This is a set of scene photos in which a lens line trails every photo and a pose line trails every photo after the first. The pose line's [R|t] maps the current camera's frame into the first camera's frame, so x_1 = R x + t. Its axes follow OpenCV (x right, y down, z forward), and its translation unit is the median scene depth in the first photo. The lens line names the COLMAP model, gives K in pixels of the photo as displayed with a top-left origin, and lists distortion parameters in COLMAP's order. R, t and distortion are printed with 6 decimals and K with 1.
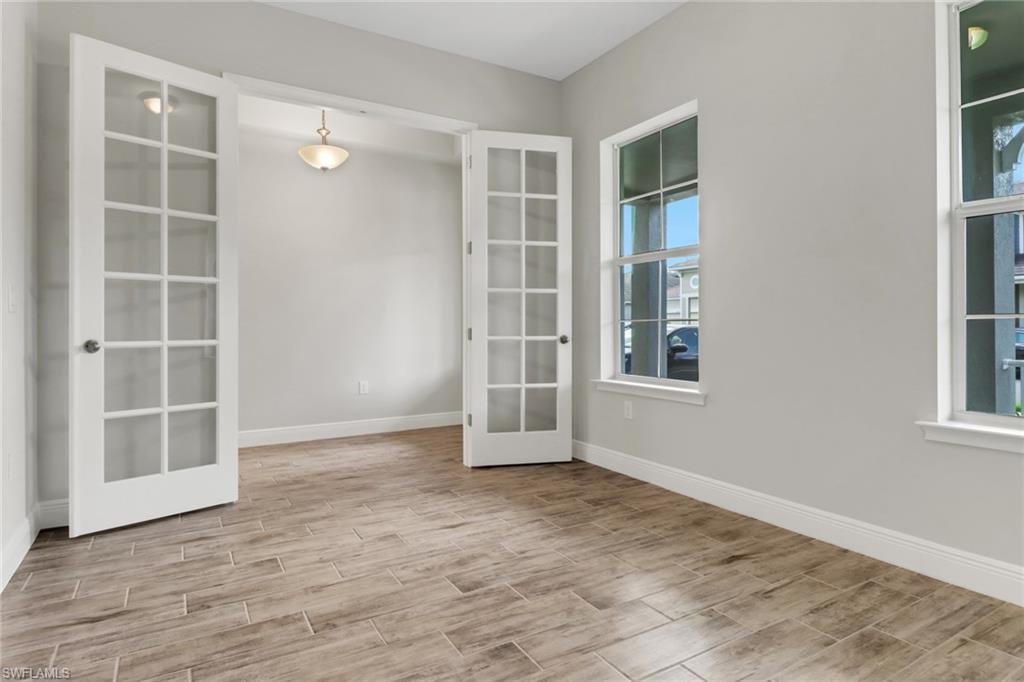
lens RADIAL K [[570.6, 0, 512.0], [0, 570.6, 324.8], [0, 0, 1]] dist [-0.006982, -0.001922]
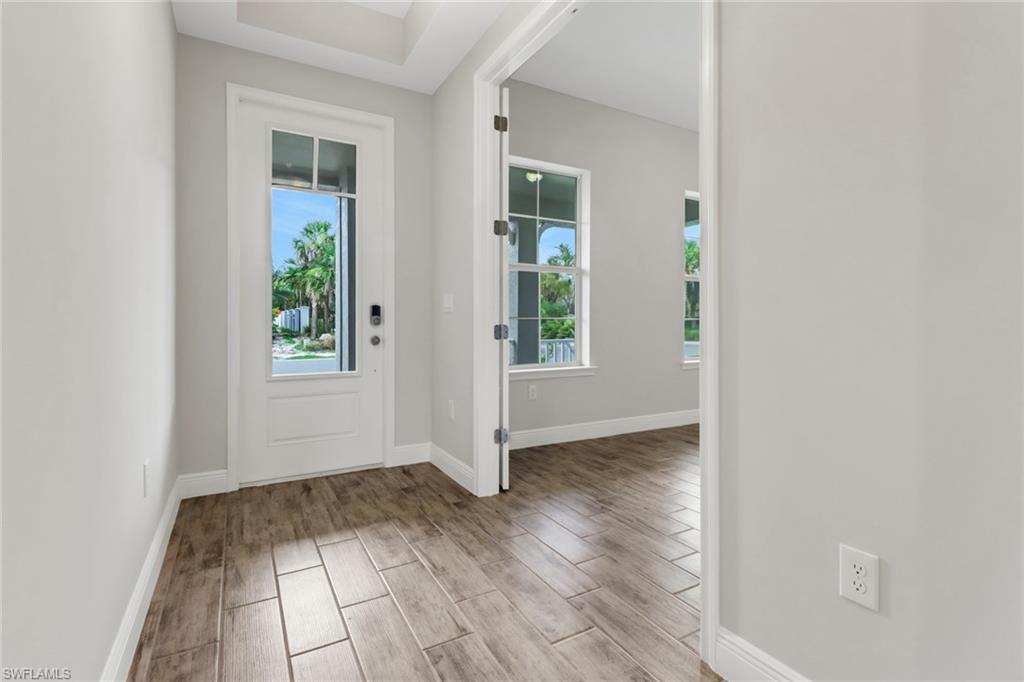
lens RADIAL K [[473.9, 0, 512.8], [0, 473.9, 329.8], [0, 0, 1]] dist [0.020648, -0.004888]
pose [[0.017957, -0.014774, 0.999730, -1.399714], [-0.001595, 0.999889, 0.014805, 0.002547], [-0.999837, -0.001860, 0.017932, 1.782799]]
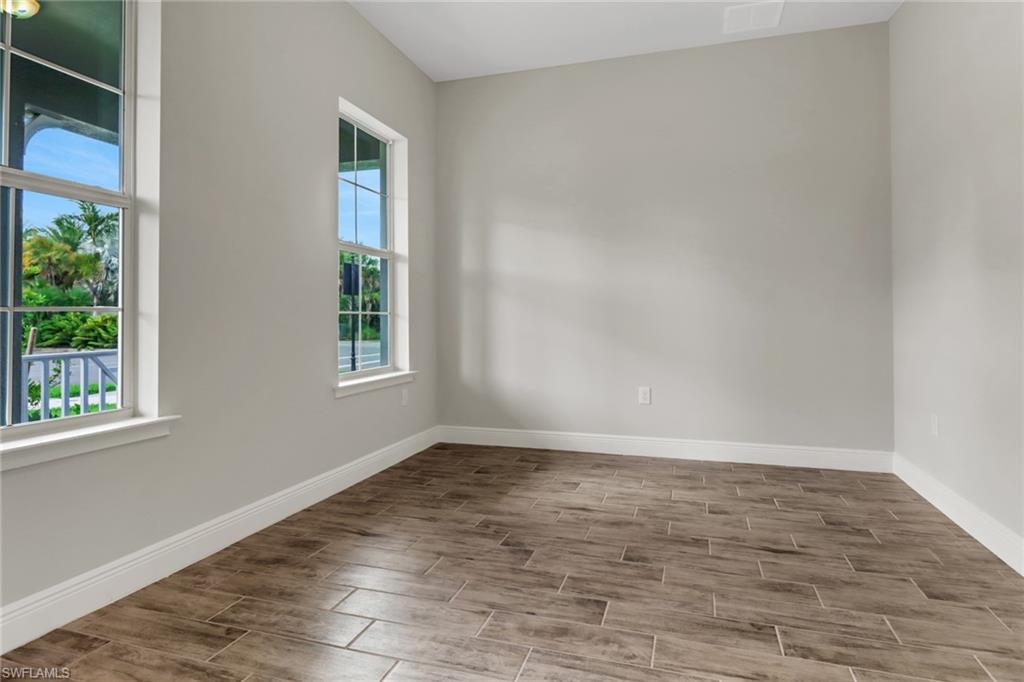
lens RADIAL K [[576.8, 0, 507.3], [0, 576.8, 307.0], [0, 0, 1]] dist [-0.000611, -0.000965]
pose [[-0.659423, 0.016204, 0.751597, -0.686048], [0.003397, 0.999822, -0.018576, 0.002094], [-0.751764, -0.009696, -0.659361, 1.721192]]
